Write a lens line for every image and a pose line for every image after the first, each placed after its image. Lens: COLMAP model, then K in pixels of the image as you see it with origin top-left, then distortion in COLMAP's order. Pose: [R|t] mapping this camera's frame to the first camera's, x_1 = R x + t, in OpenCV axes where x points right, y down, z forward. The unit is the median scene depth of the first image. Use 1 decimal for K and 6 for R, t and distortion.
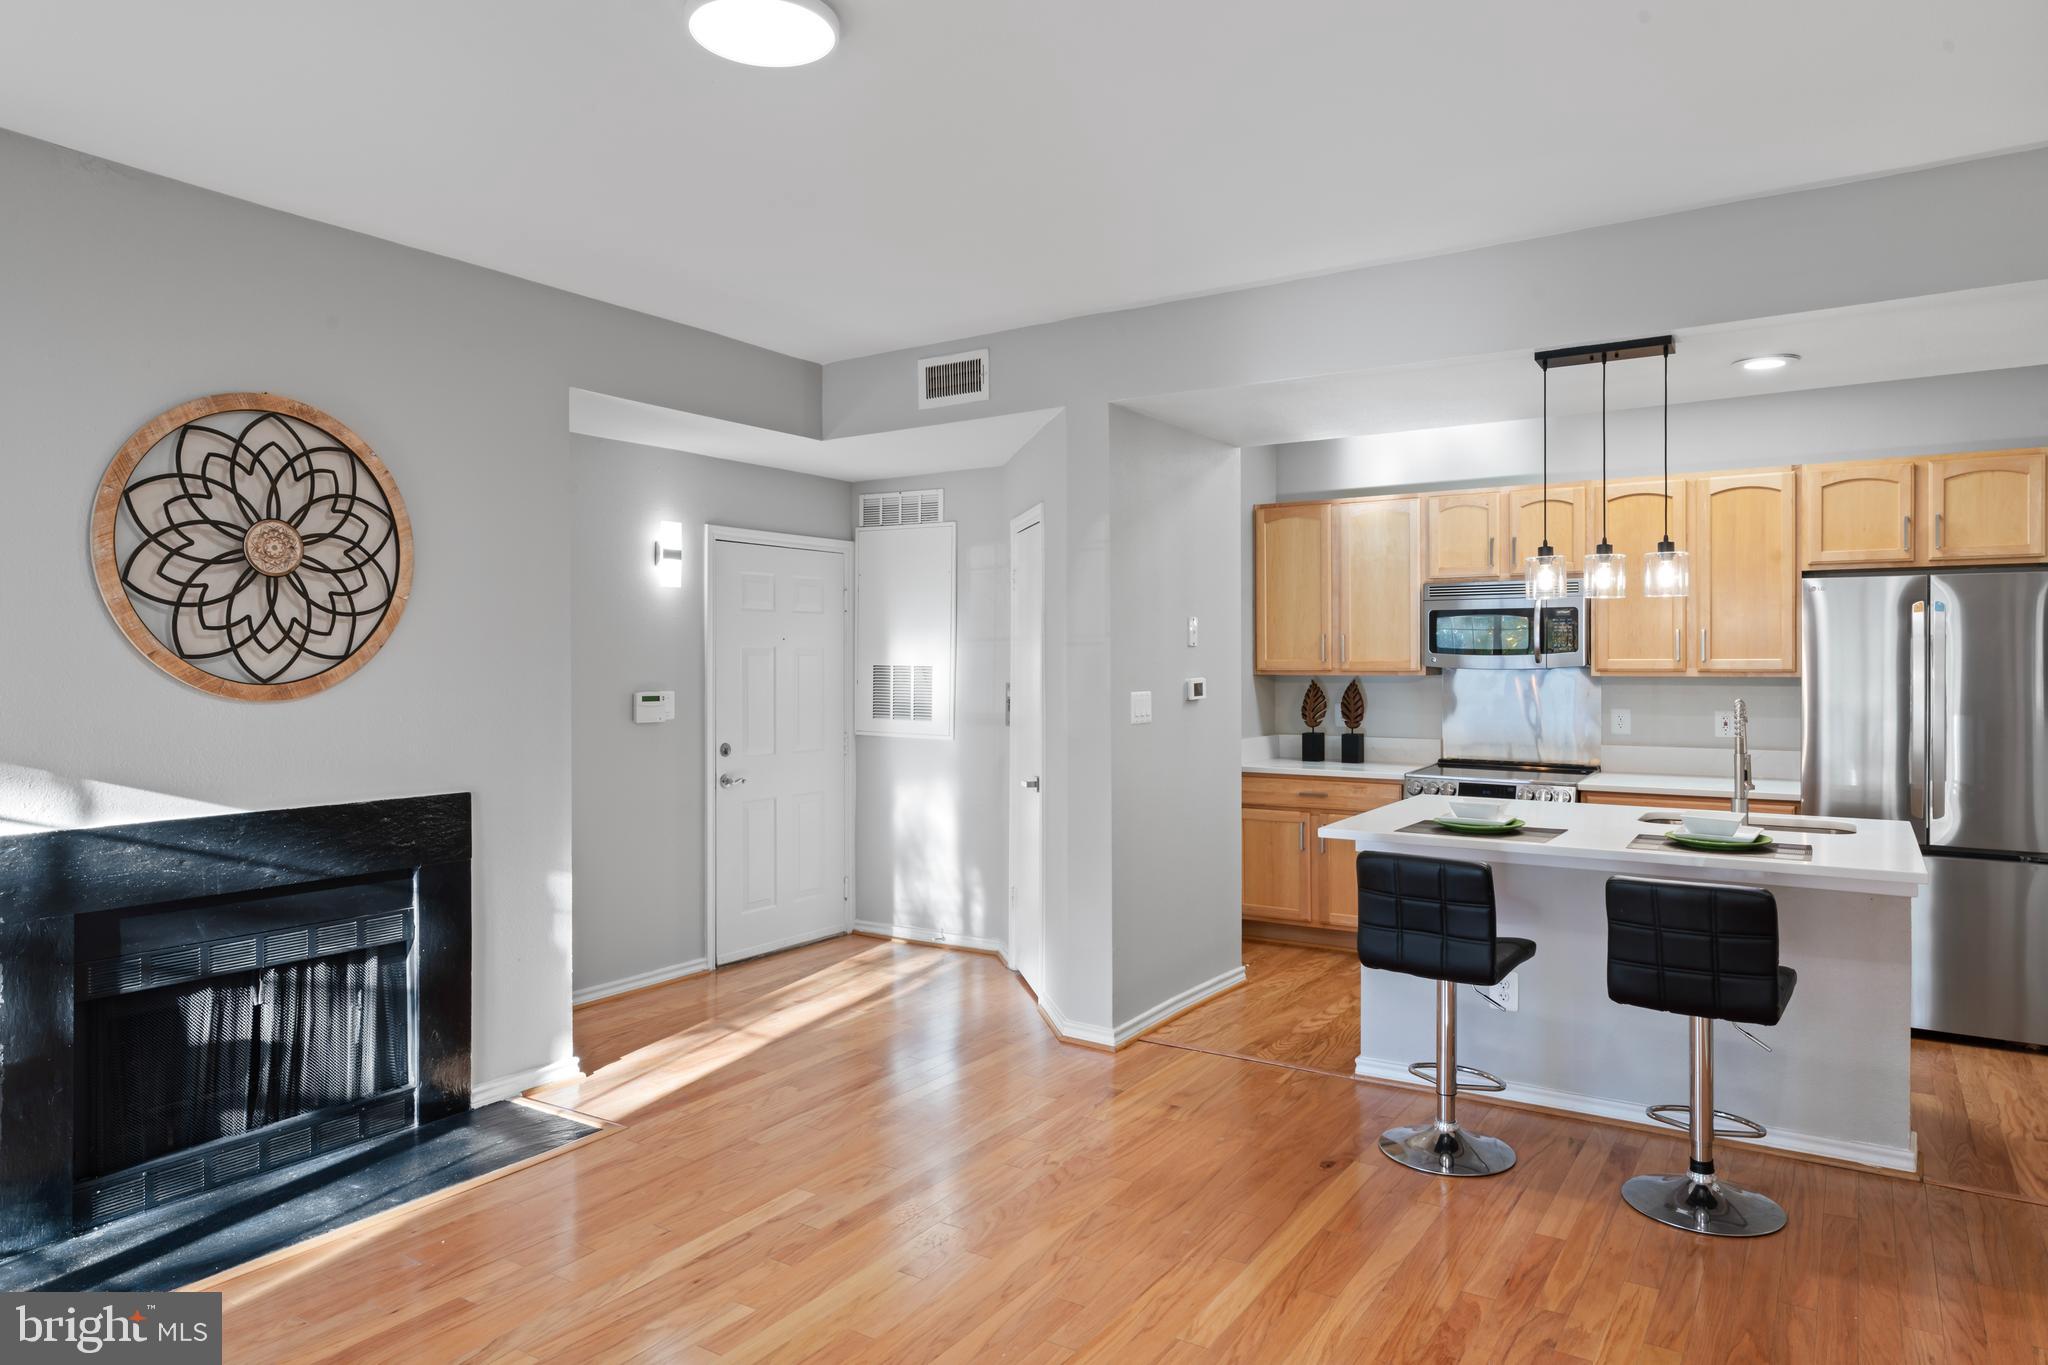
lens RADIAL K [[1253.1, 0, 1029.6], [0, 1253.1, 662.4], [0, 0, 1]] dist [0.001043, 0.000204]
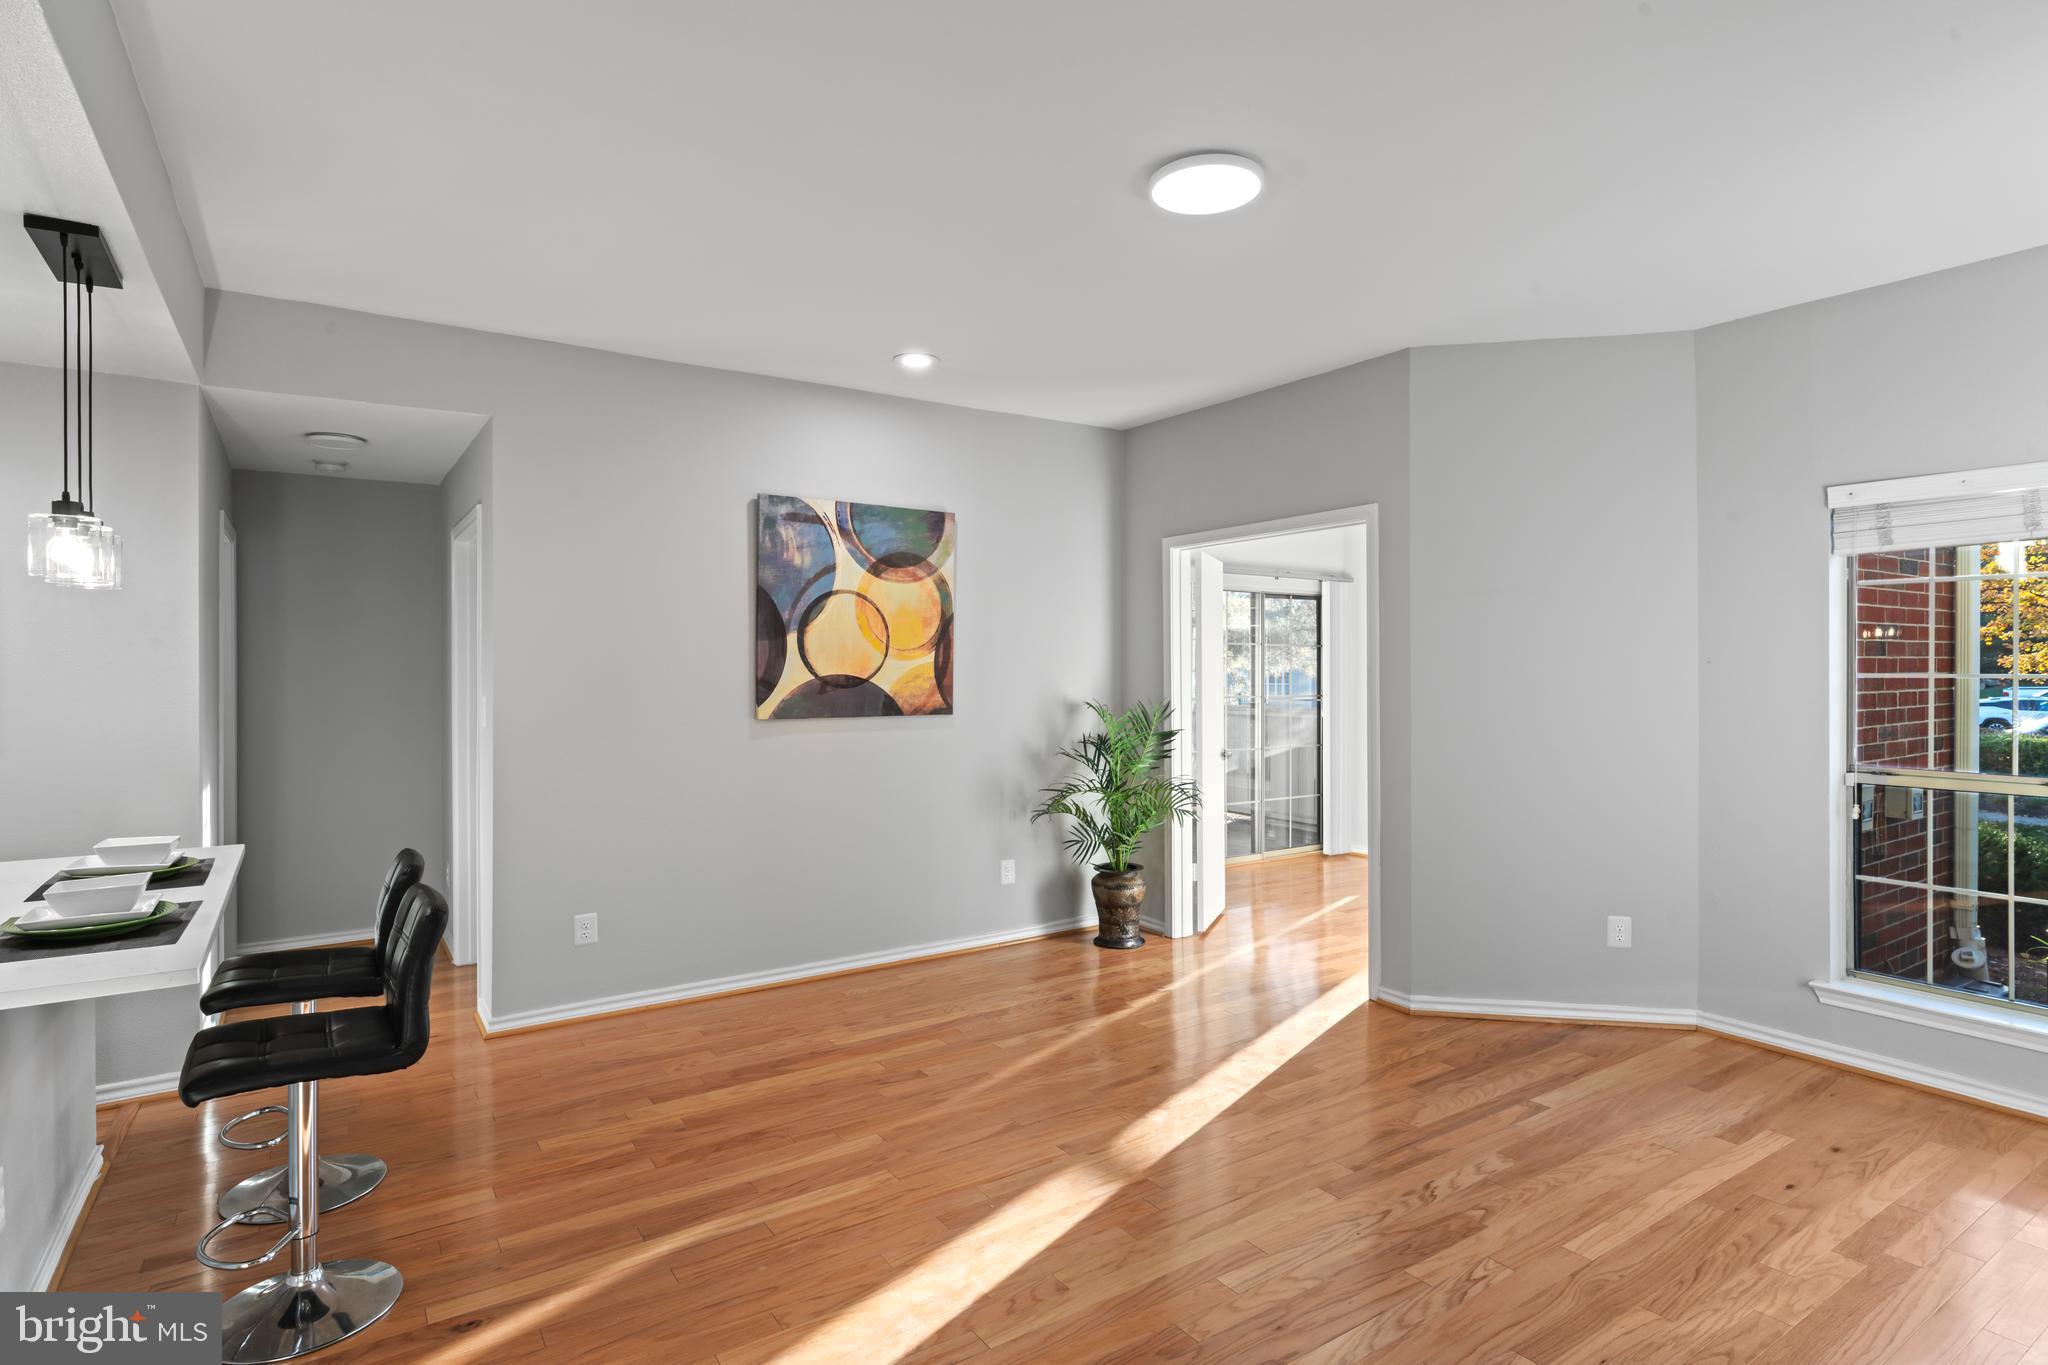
lens RADIAL K [[1052.7, 0, 1024.1], [0, 1052.7, 669.8], [0, 0, 1]] dist [0.001056, -0.000350]
pose [[-0.921513, 0.003314, 0.388335, -0.289630], [0.006416, 0.999957, 0.006690, -0.000078], [-0.388296, 0.008656, -0.921494, 1.306464]]
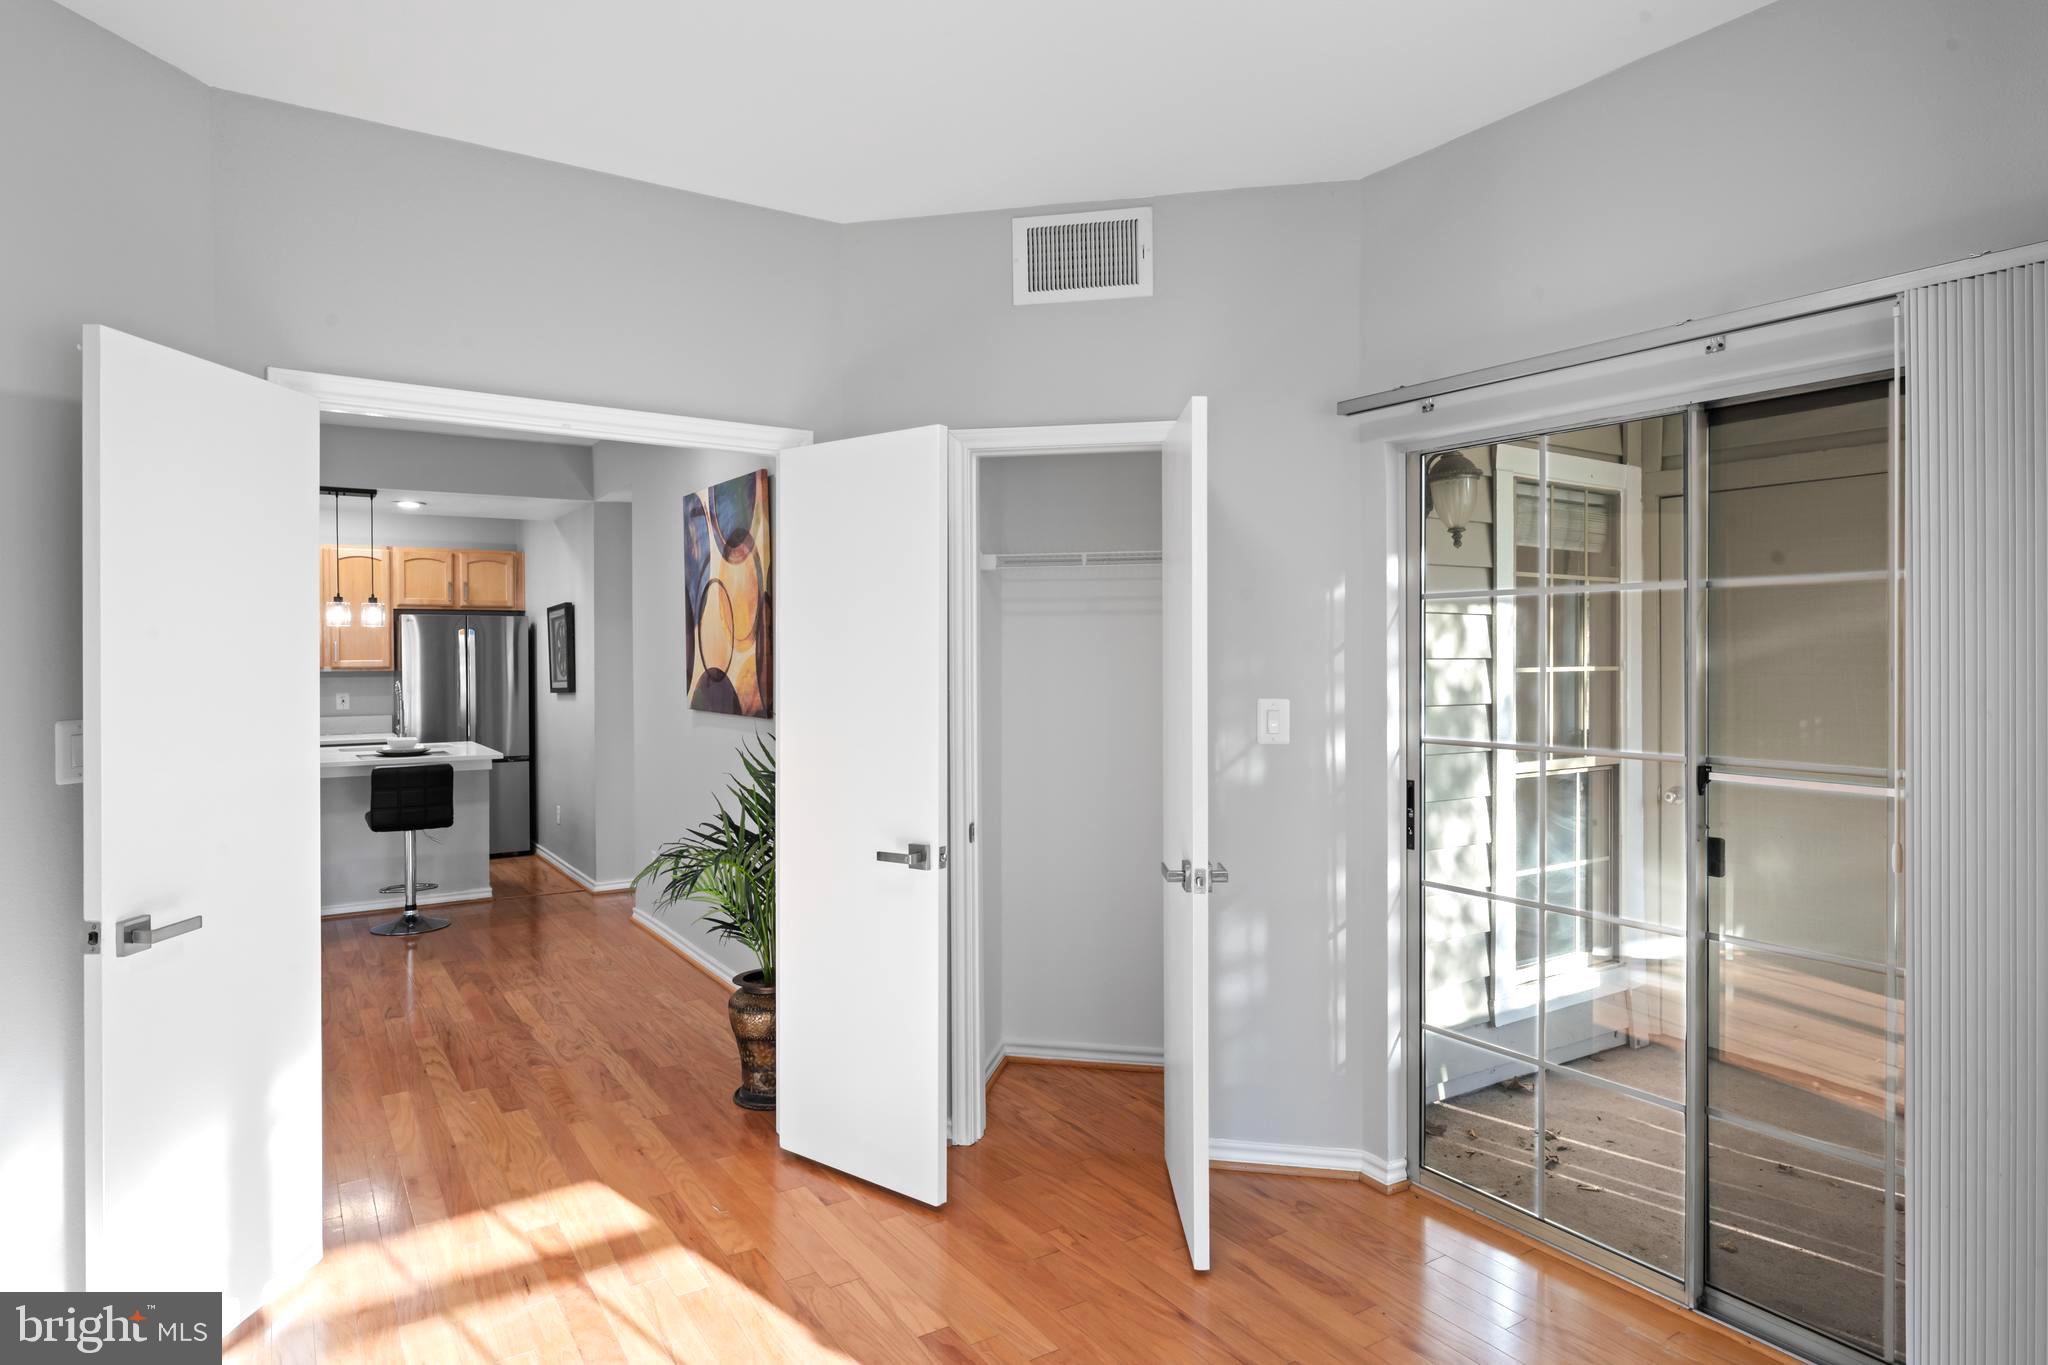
lens RADIAL K [[1158.5, 0, 1018.4], [0, 1158.5, 663.2], [0, 0, 1]] dist [-0.003598, -0.000220]
pose [[0.399947, -0.005245, 0.916523, -0.659658], [0.008623, 0.999961, 0.001960, 0.007407], [-0.916498, 0.007119, 0.399976, -0.552605]]
